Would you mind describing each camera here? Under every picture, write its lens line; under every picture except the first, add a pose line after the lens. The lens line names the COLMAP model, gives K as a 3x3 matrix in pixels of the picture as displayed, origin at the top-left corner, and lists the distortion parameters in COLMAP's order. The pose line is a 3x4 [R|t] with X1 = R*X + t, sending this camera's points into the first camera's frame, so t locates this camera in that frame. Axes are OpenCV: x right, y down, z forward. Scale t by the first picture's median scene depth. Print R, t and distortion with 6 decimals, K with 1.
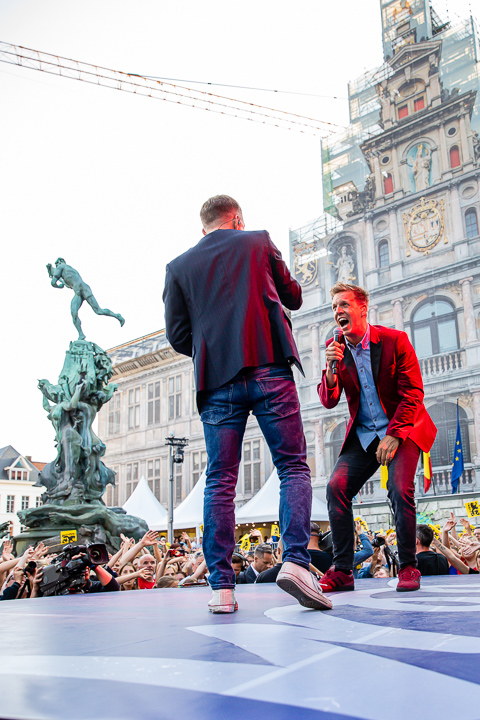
lens RADIAL K [[651.1, 0, 314.6], [0, 651.1, 418.8], [0, 0, 1]] dist [-0.116537, 0.099799]
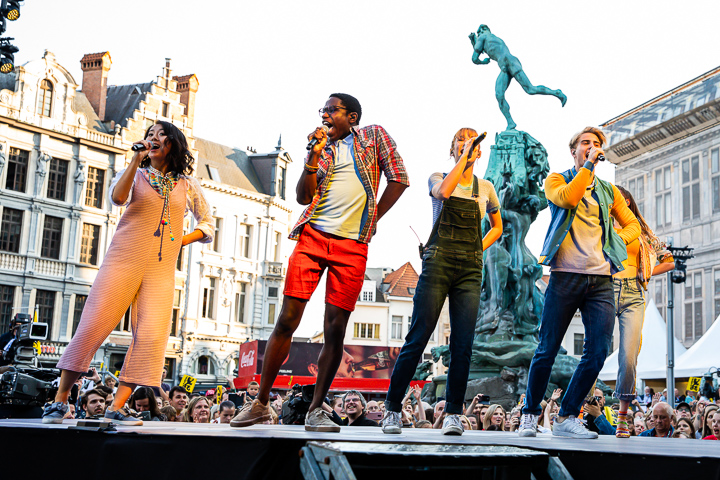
lens RADIAL K [[1015.0, 0, 452.4], [0, 1015.0, 239.0], [0, 0, 1]] dist [0.026329, 0.057493]
pose [[0.864947, -0.024423, -0.501269, 0.183252], [0.042147, 0.998822, 0.024060, -0.022432], [0.500091, -0.041938, 0.864957, -0.101961]]
